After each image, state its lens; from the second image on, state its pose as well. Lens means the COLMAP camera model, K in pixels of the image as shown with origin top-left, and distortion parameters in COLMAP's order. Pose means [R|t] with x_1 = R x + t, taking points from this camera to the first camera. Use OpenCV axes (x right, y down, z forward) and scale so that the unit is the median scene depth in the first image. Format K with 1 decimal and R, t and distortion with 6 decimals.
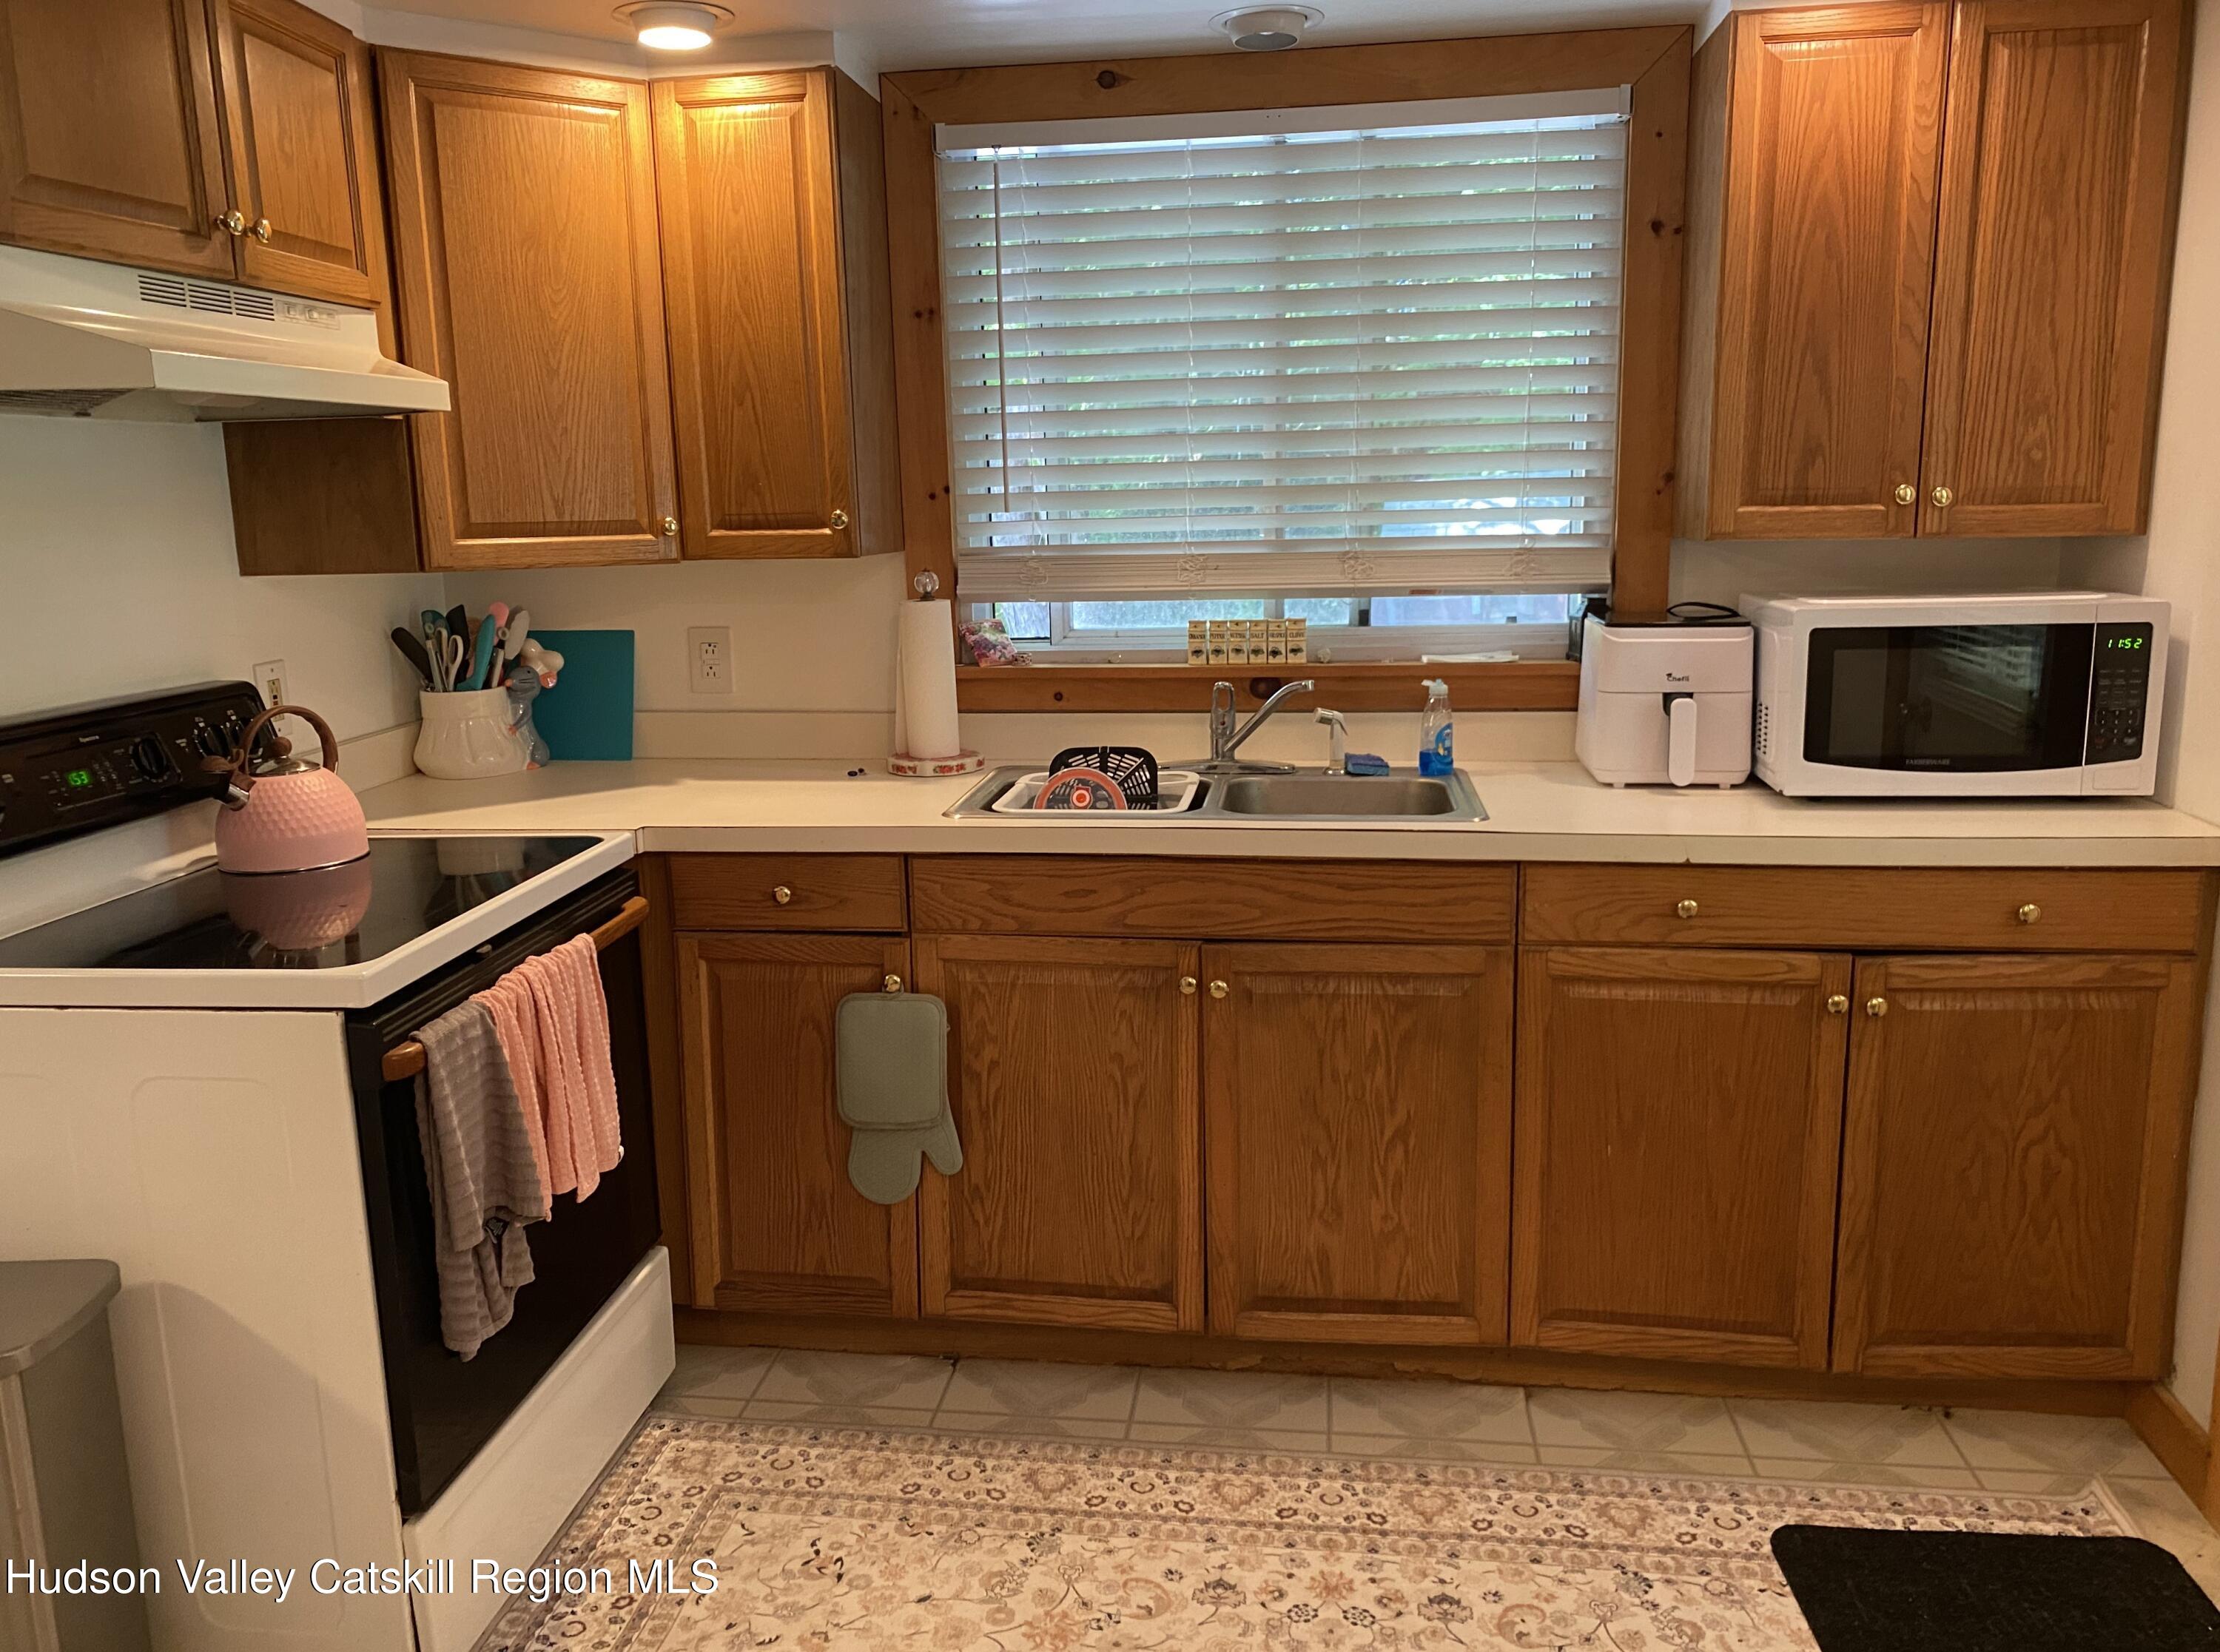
lens RADIAL K [[1676.4, 0, 1102.4], [0, 1676.4, 822.9], [0, 0, 1]] dist [0.030610, -0.036712]
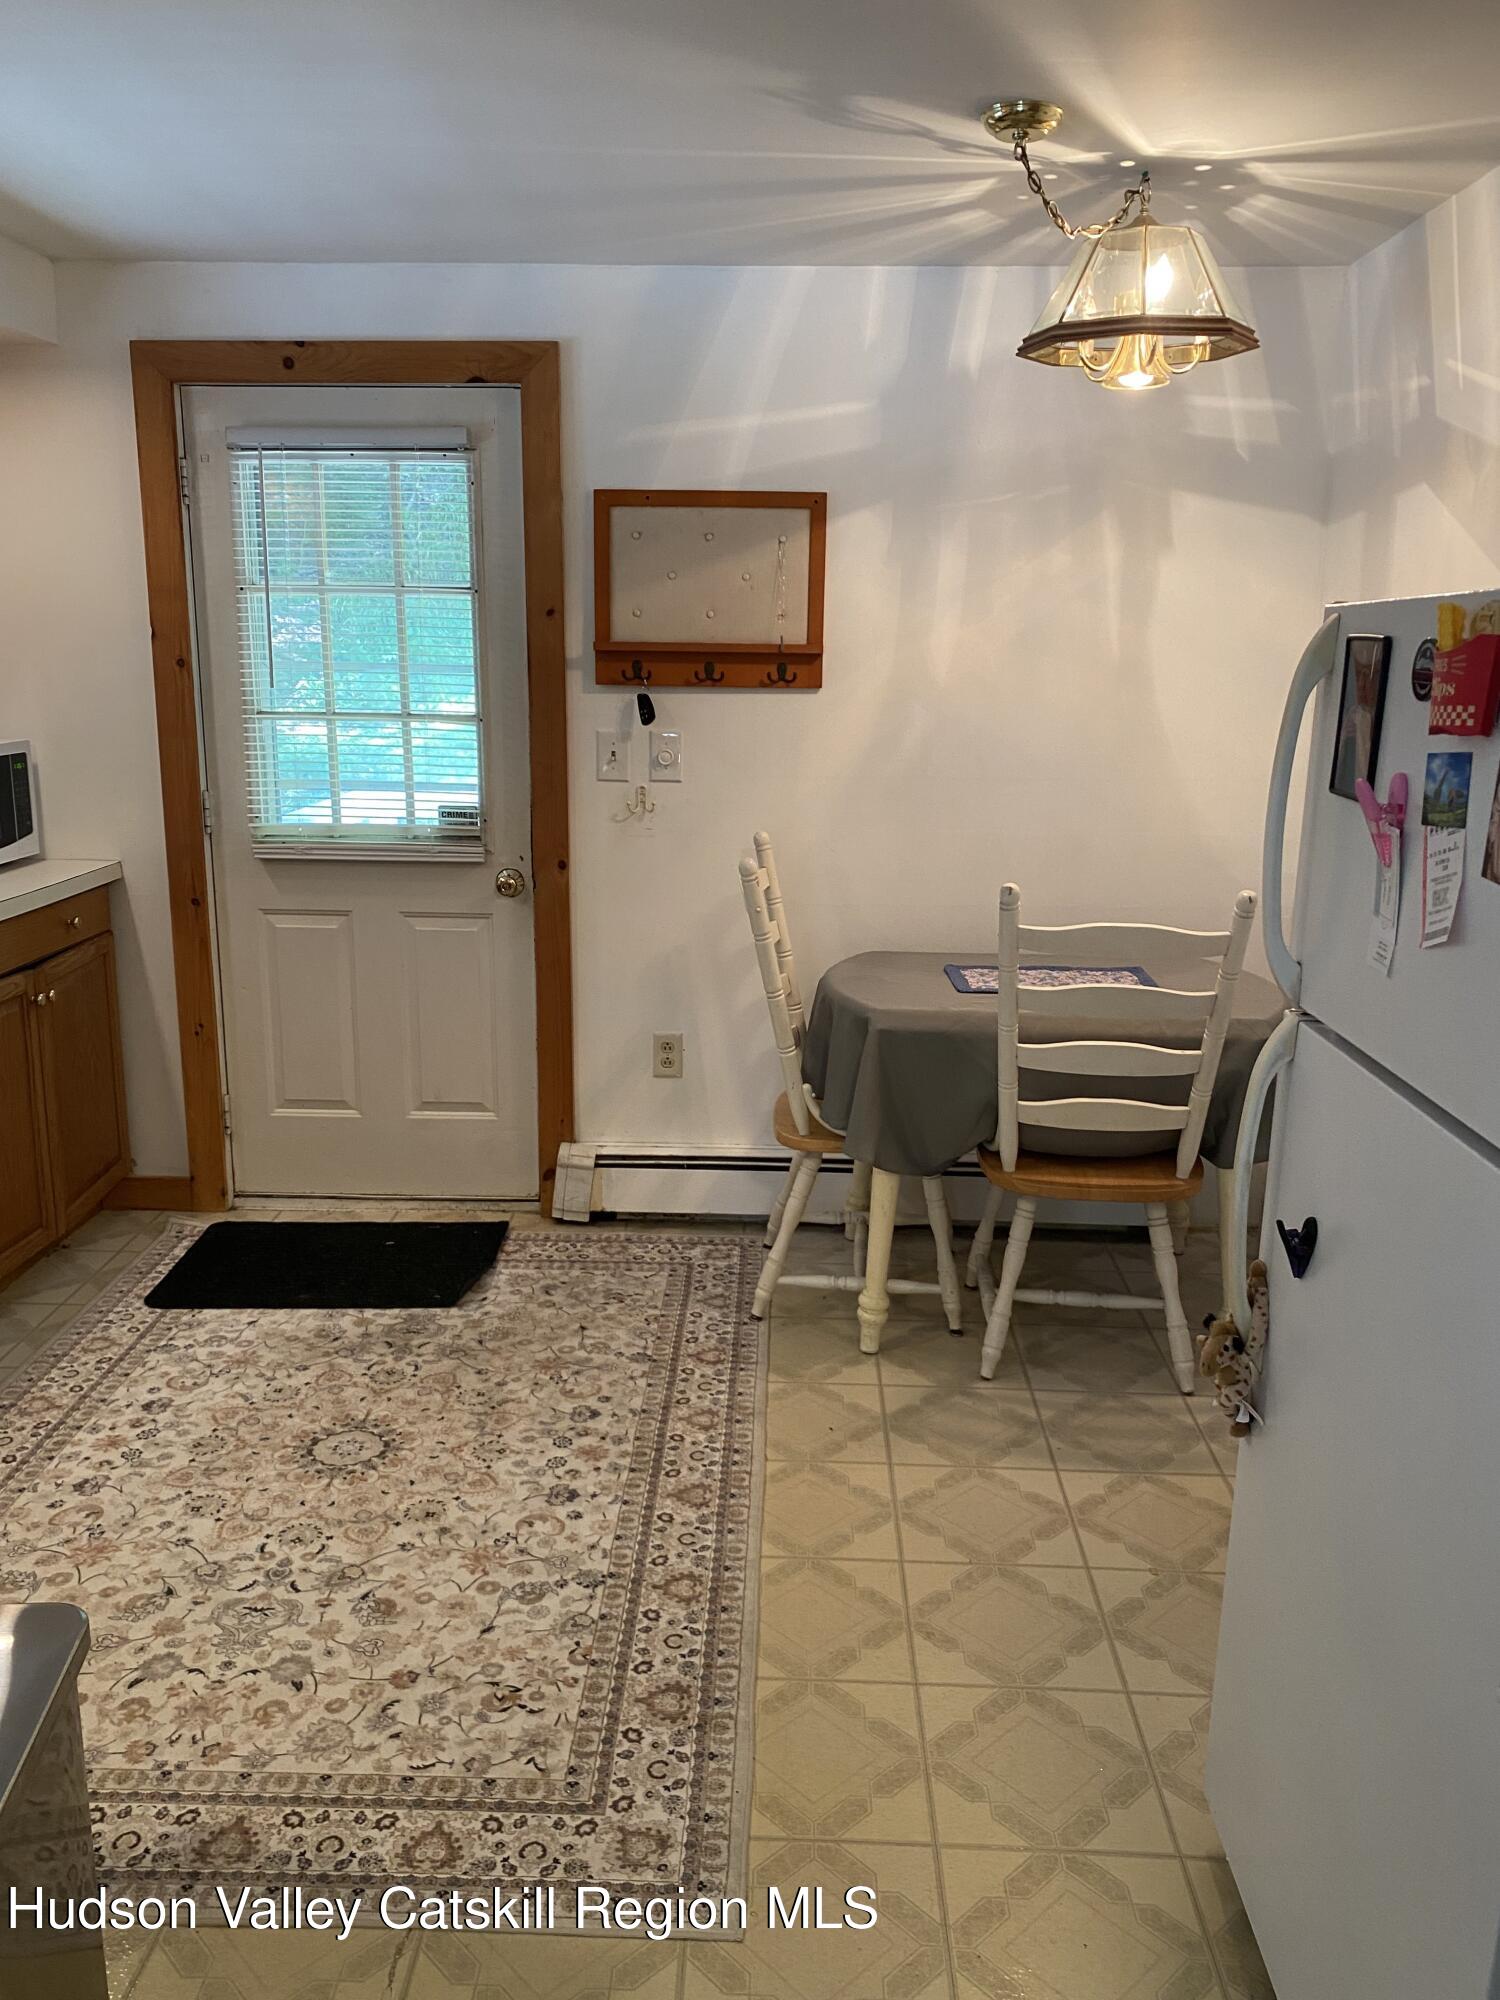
lens RADIAL K [[1510.4, 0, 746.2], [0, 1510.4, 1000.6], [0, 0, 1]] dist [0.030610, -0.036712]
pose [[-0.107935, -0.207953, 0.972165, -1.098034], [0.177448, 0.958145, 0.224655, -0.103184], [-0.978193, 0.196757, -0.066517, 0.476803]]
